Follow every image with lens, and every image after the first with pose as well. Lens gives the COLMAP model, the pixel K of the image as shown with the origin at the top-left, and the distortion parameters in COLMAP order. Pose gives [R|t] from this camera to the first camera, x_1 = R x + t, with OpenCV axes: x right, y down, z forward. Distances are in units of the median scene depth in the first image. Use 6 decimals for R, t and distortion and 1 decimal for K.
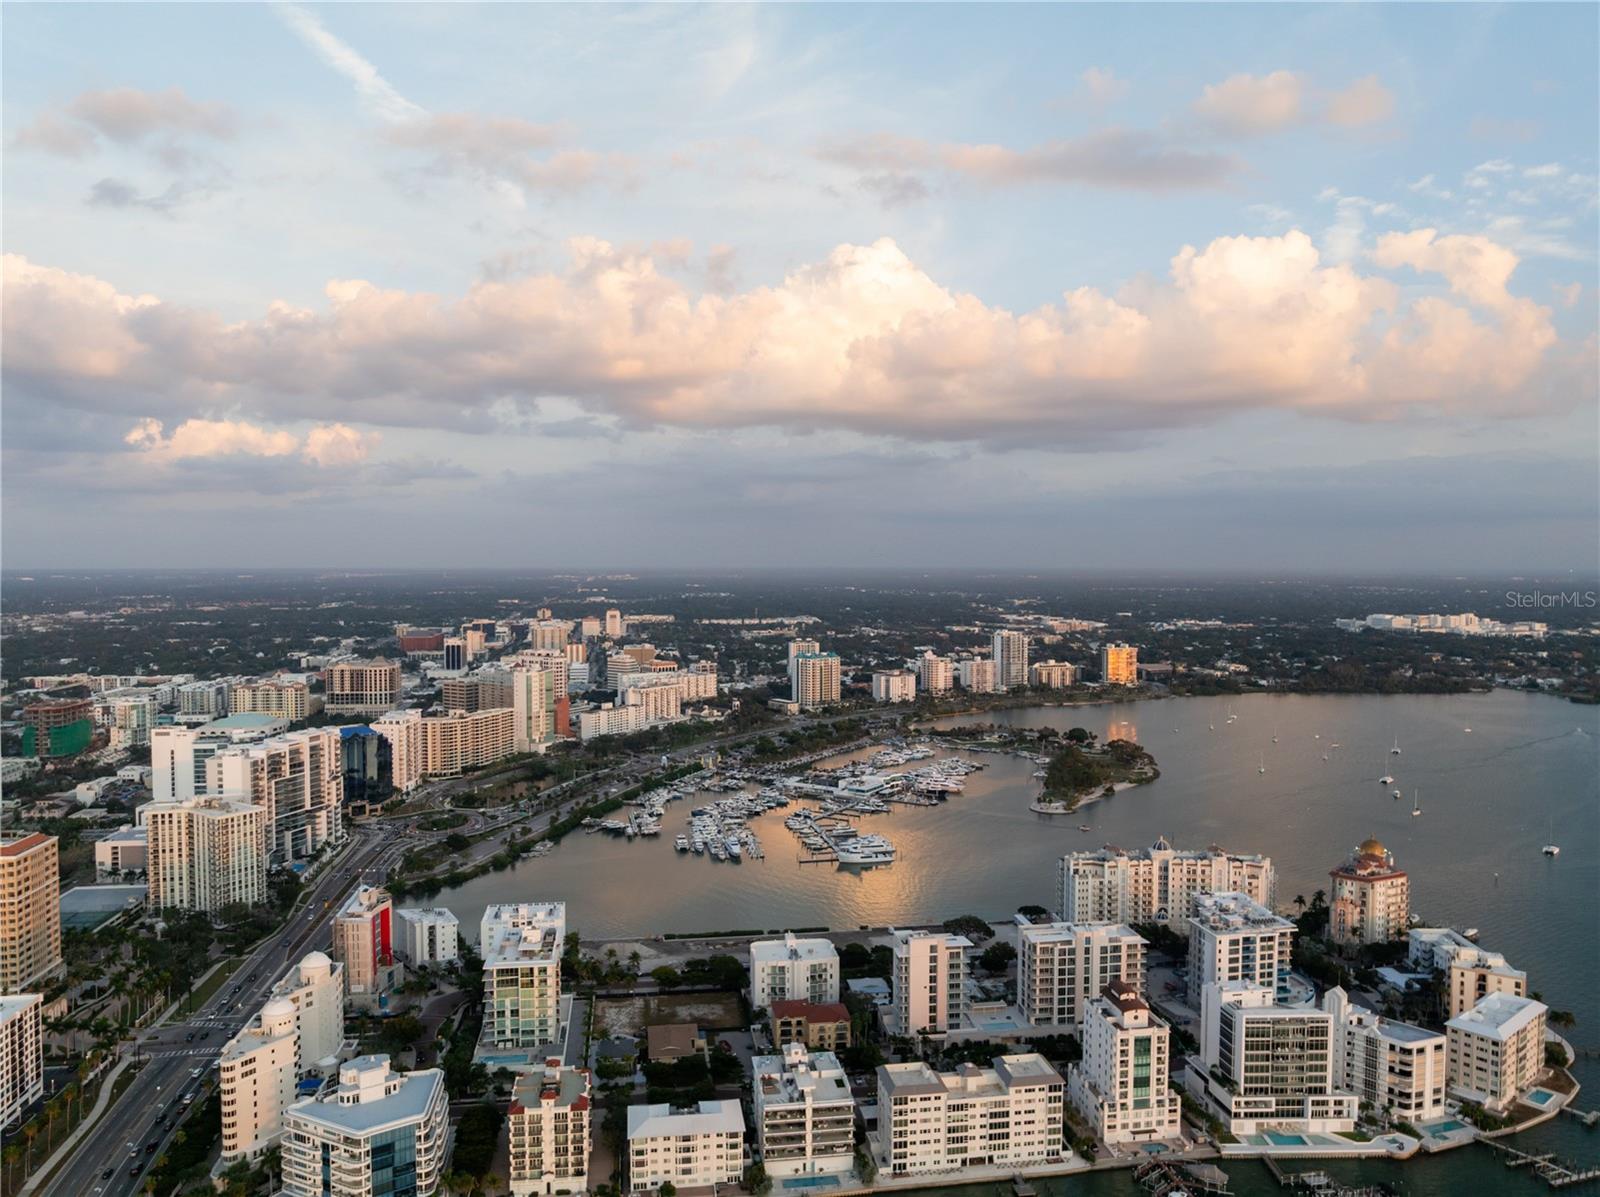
lens RADIAL K [[1130.9, 0, 799.8], [0, 1130.9, 592.7], [0, 0, 1]] dist [-0.043592, 0.011002]
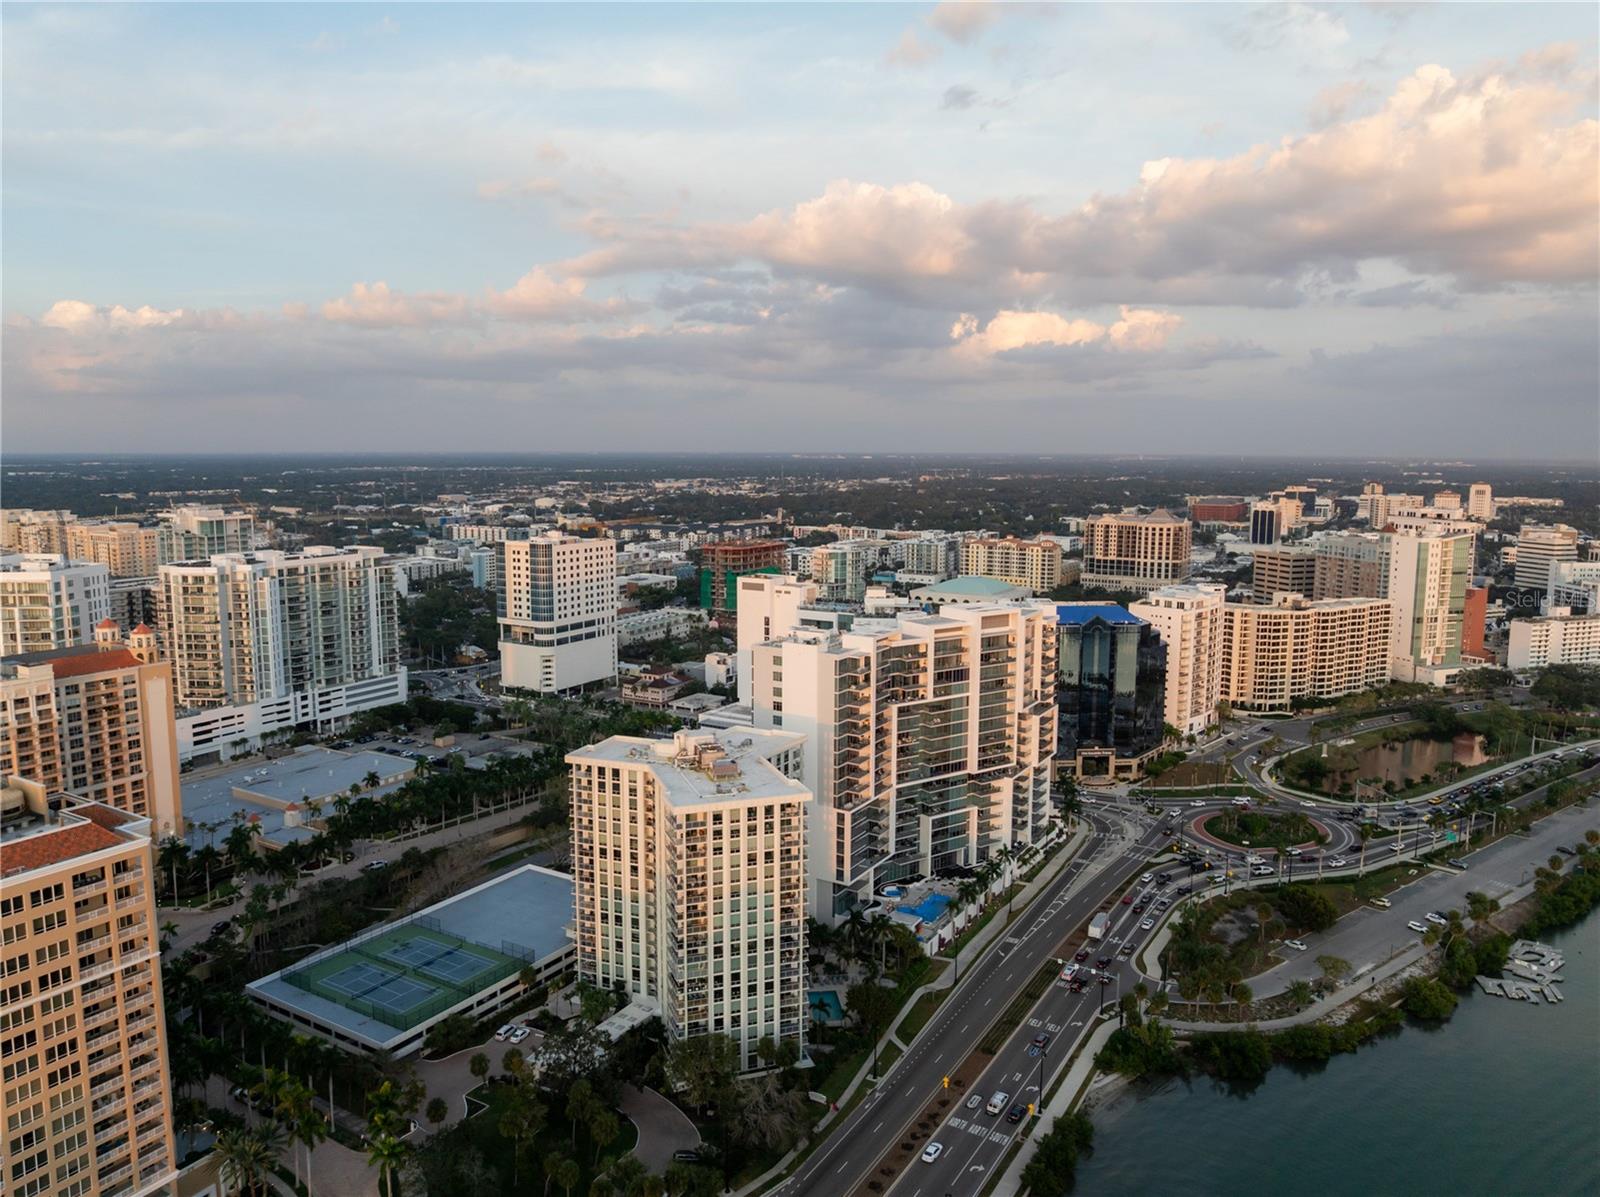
lens RADIAL K [[1130.9, 0, 808.0], [0, 1130.9, 577.0], [0, 0, 1]] dist [-0.043592, 0.011002]
pose [[0.783195, 0.075337, -0.617195, -0.165169], [-0.023393, 0.995500, 0.091829, 0.056400], [0.621336, -0.057482, 0.781433, 0.467319]]
